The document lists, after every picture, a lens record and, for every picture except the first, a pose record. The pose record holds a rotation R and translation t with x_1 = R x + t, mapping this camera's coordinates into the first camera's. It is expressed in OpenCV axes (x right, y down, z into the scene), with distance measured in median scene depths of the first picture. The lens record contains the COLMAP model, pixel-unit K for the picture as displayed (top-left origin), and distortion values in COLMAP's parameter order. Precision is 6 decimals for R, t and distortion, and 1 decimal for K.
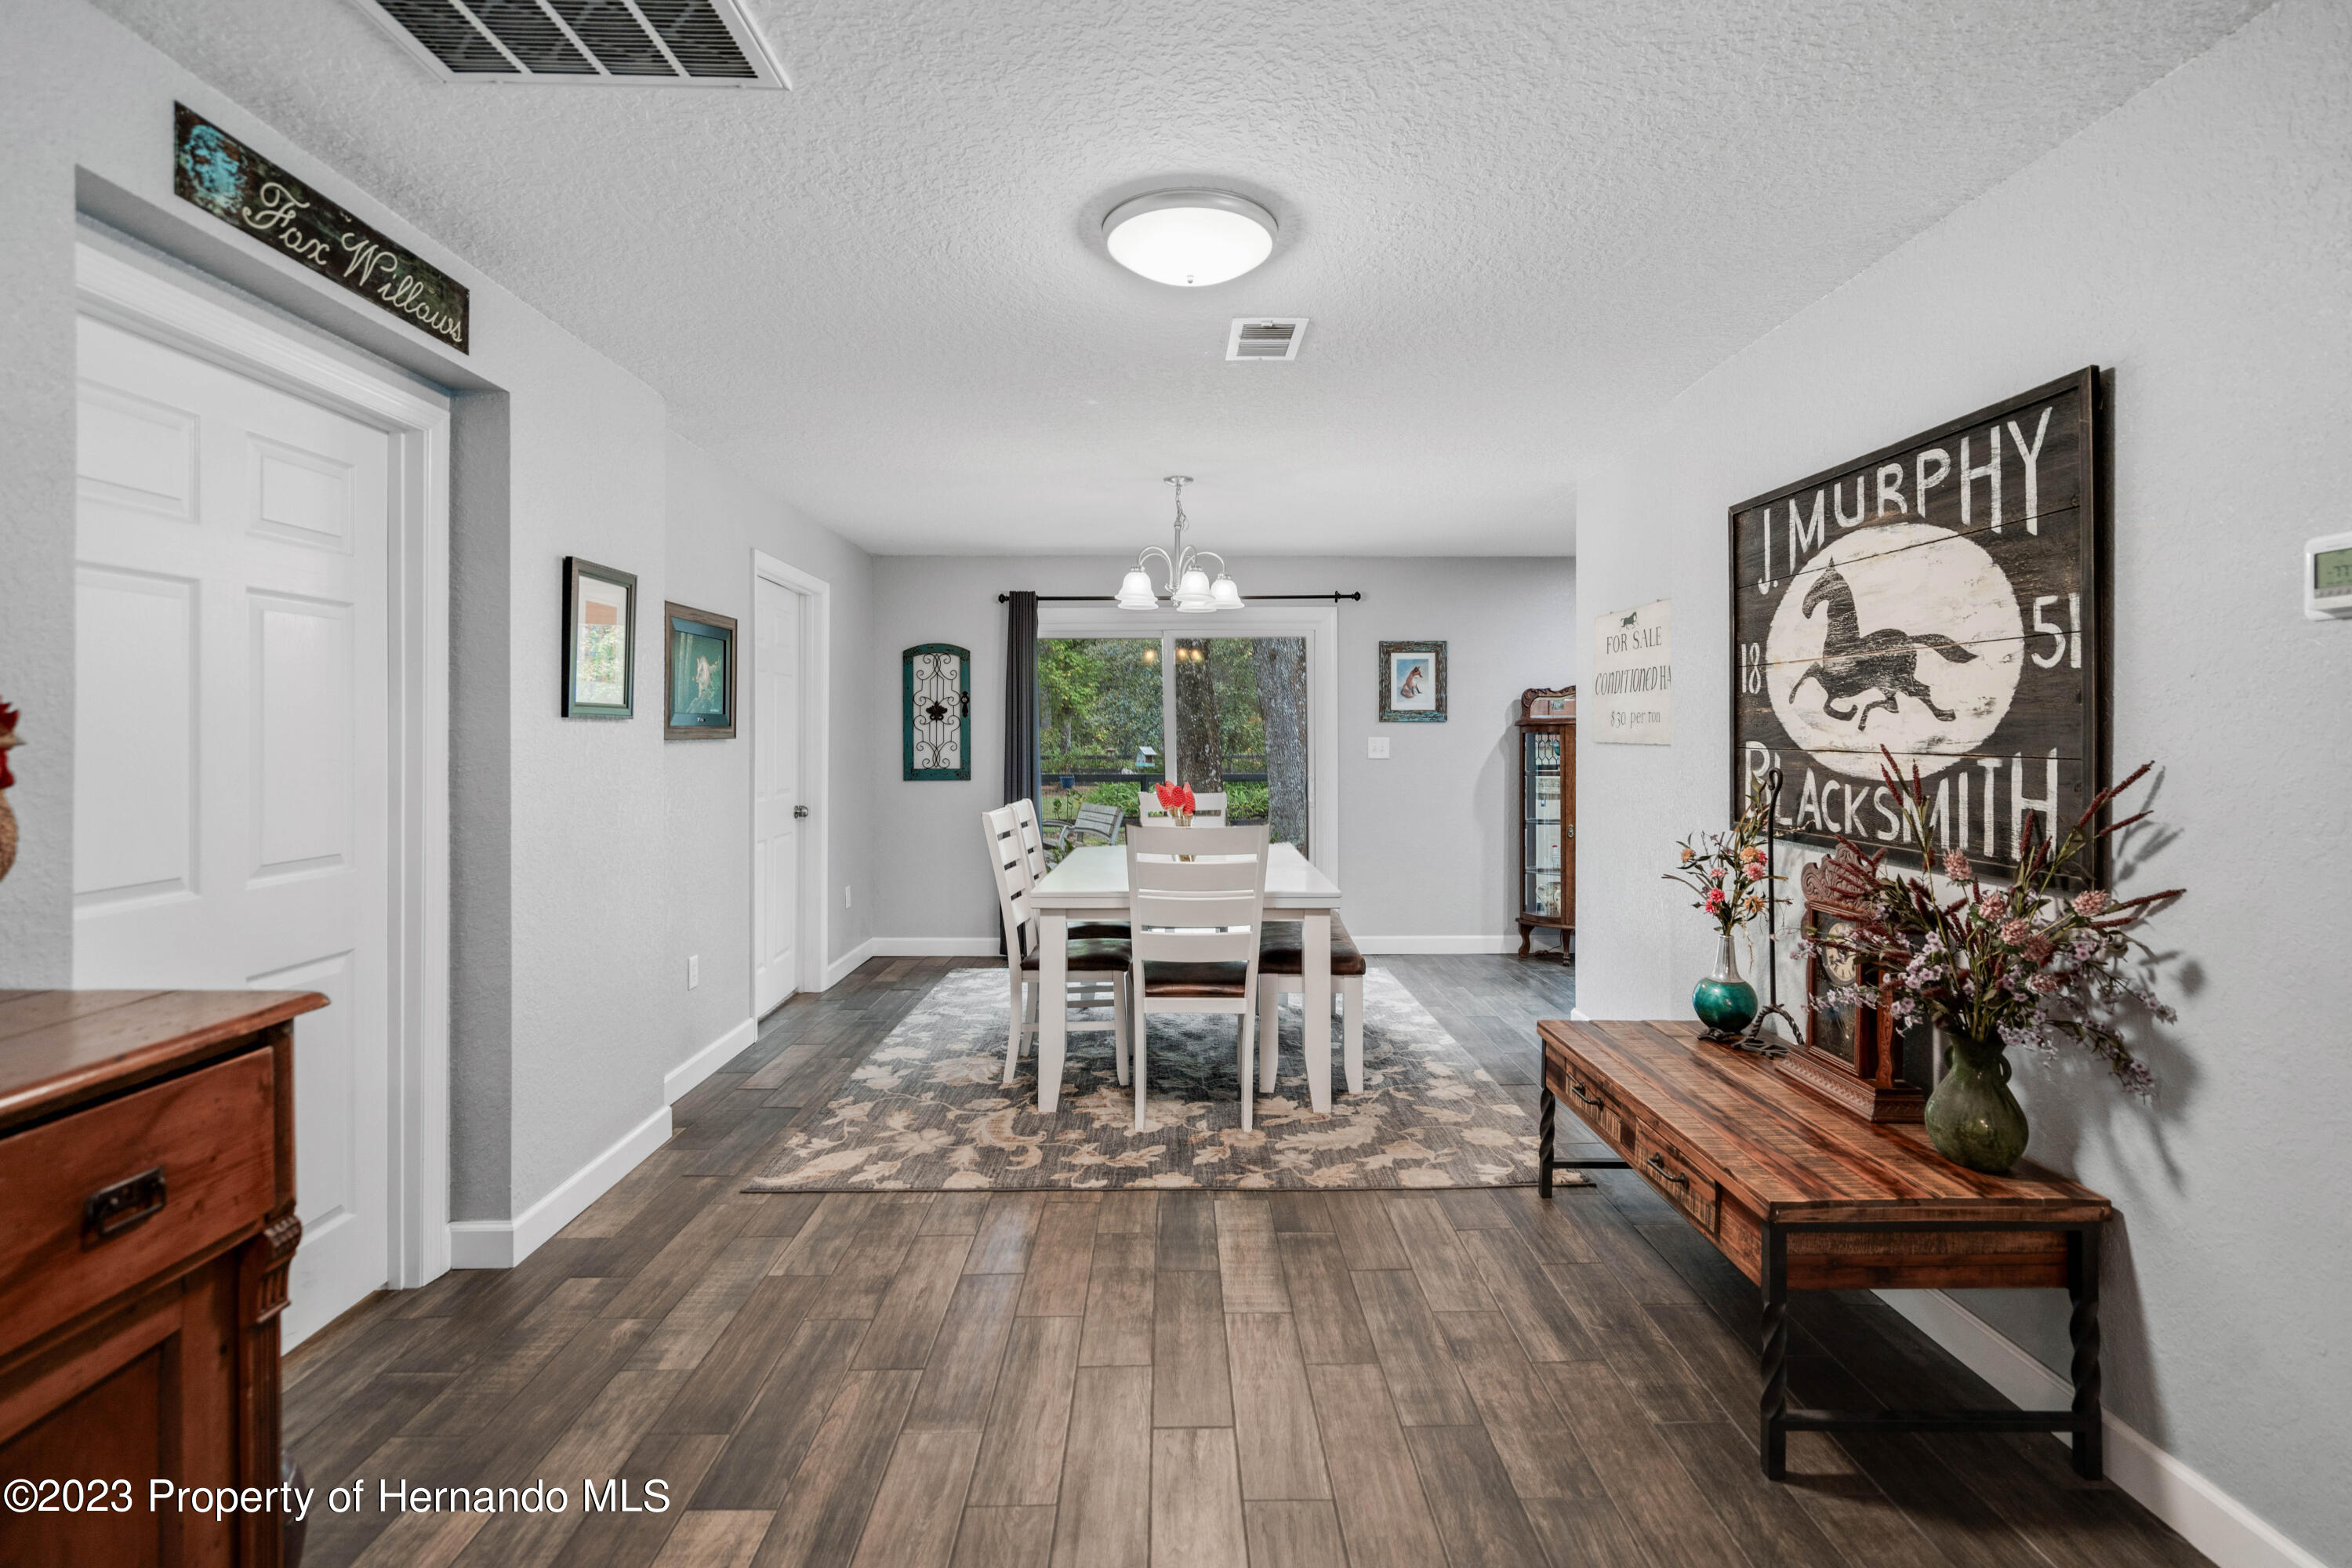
lens RADIAL K [[1090.3, 0, 1193.5], [0, 1090.3, 730.4], [0, 0, 1]] dist [0.000468, -0.000150]
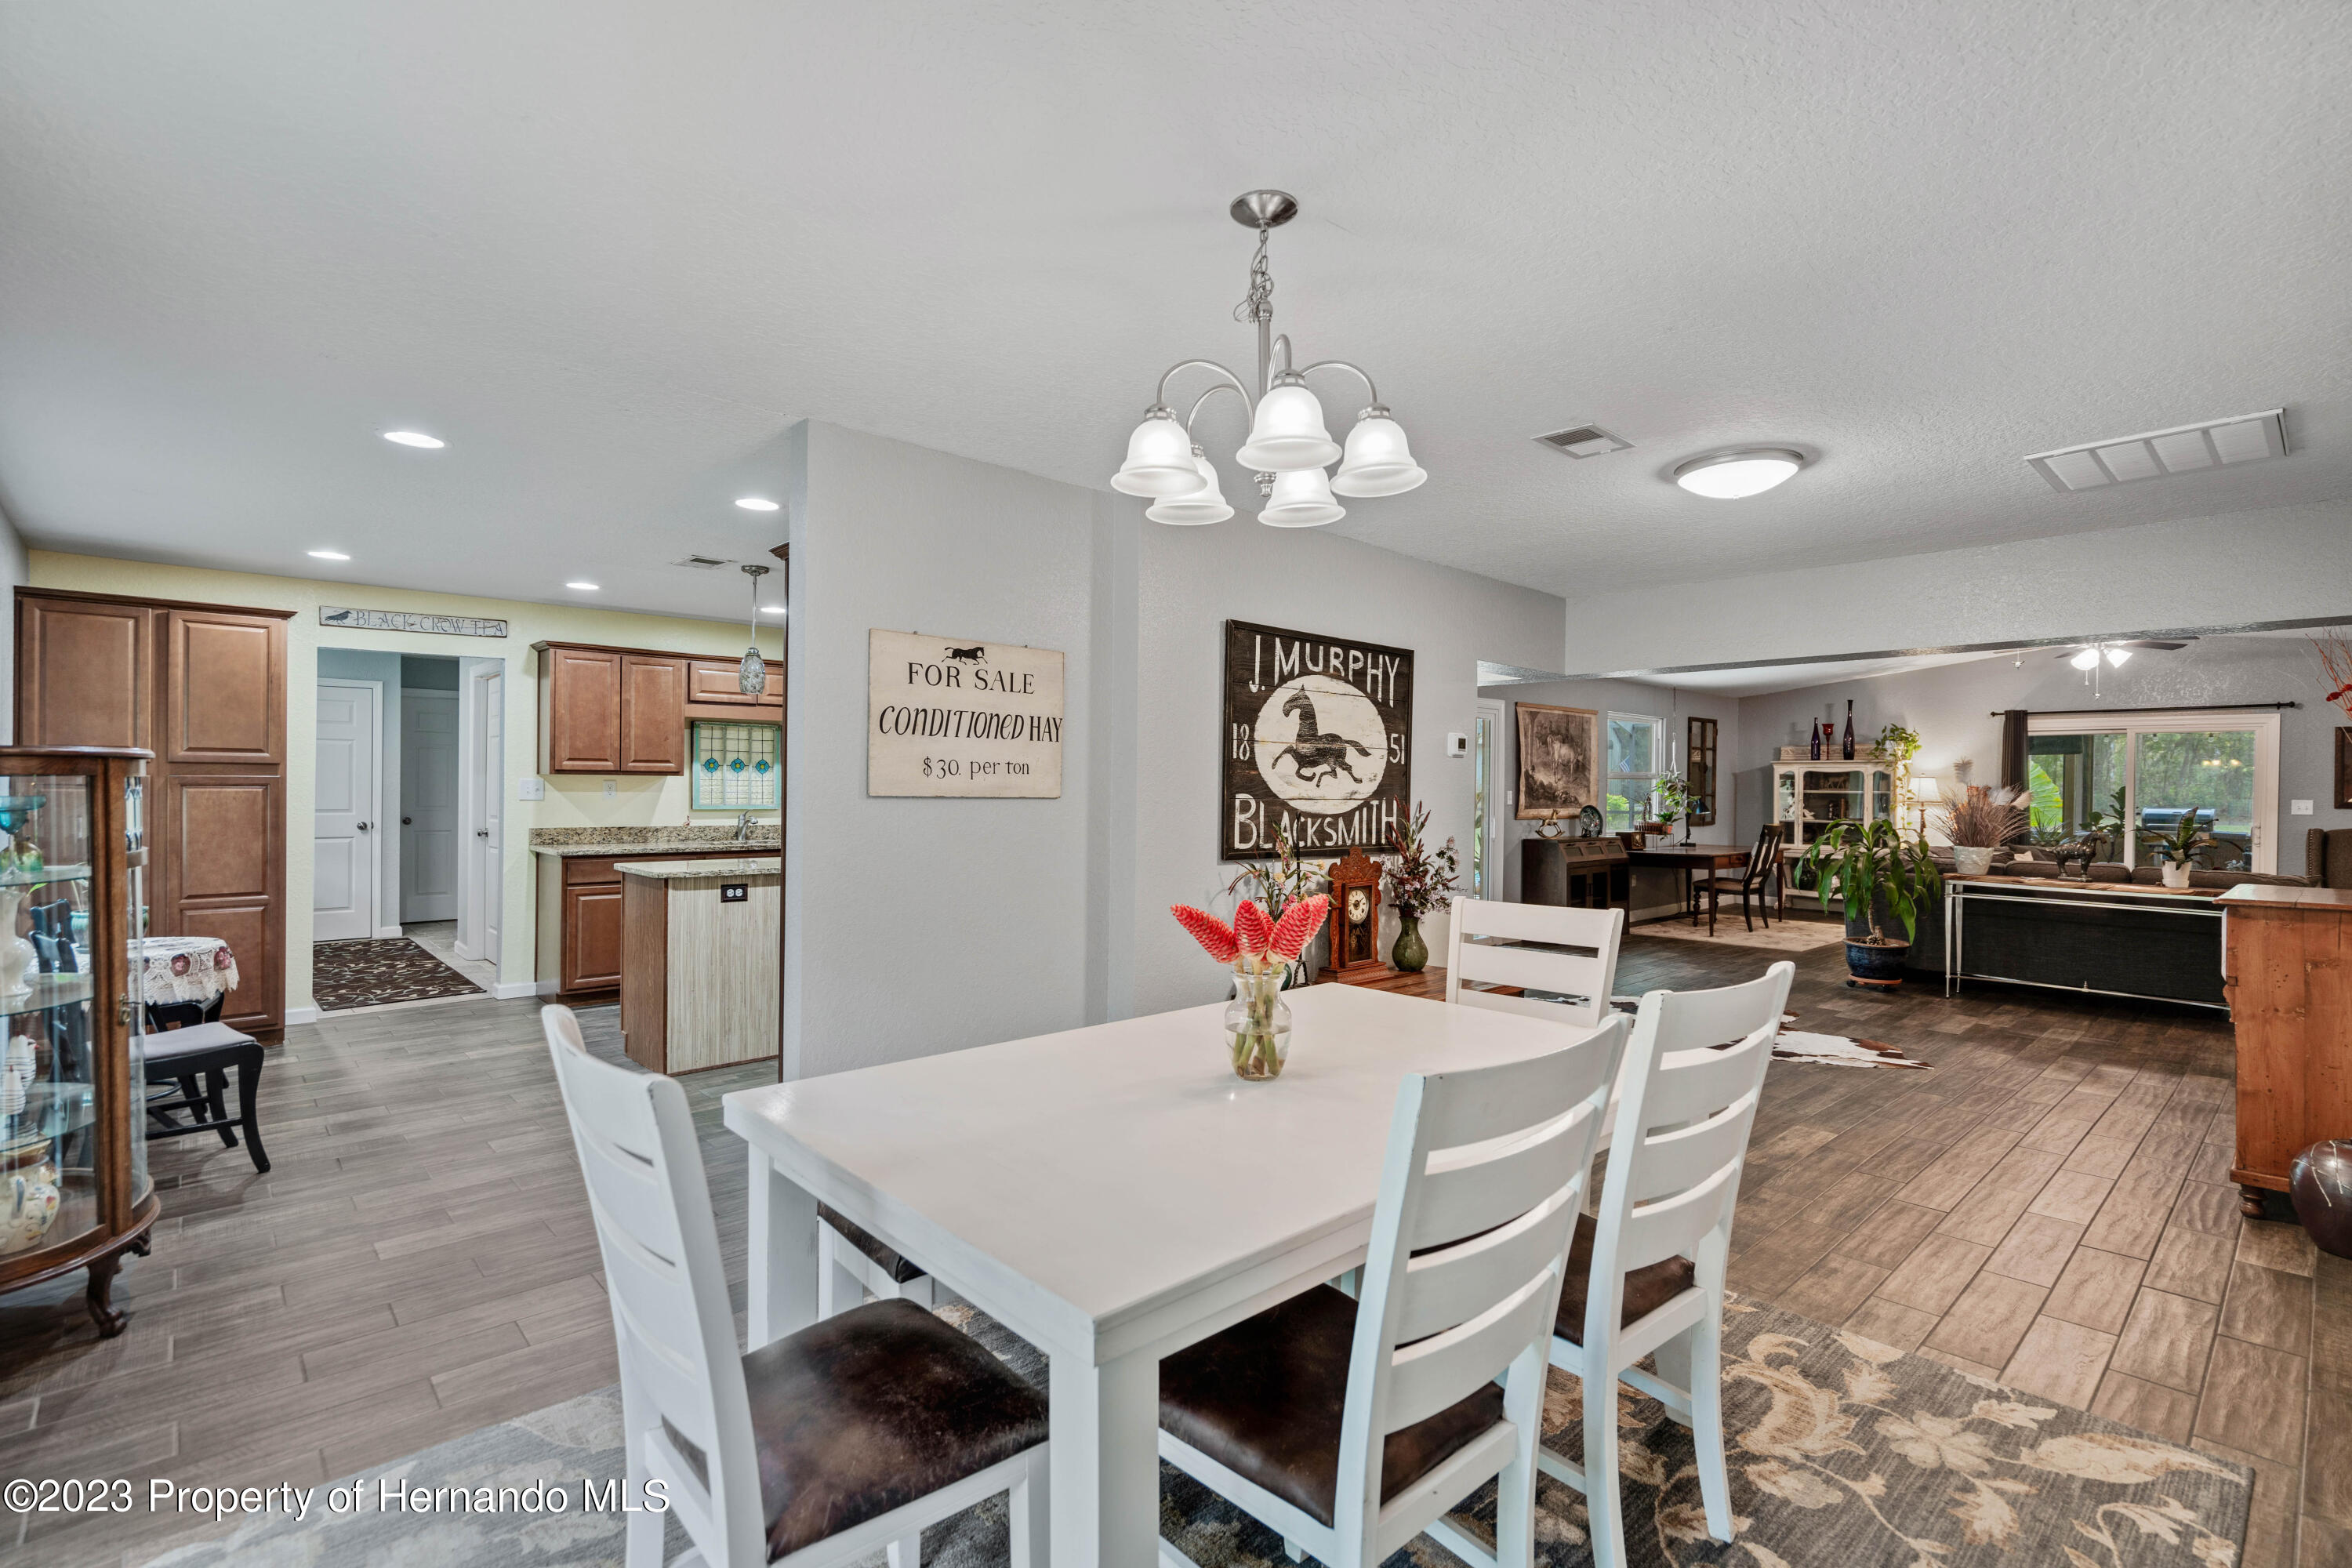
lens RADIAL K [[1090.3, 0, 1169.6], [0, 1090.3, 792.2], [0, 0, 1]] dist [0.000468, -0.000150]
pose [[-0.655750, -0.007562, 0.754940, -0.584011], [-0.011030, 0.999939, 0.000435, 0.010334], [-0.754898, -0.008042, -0.655793, 2.373175]]
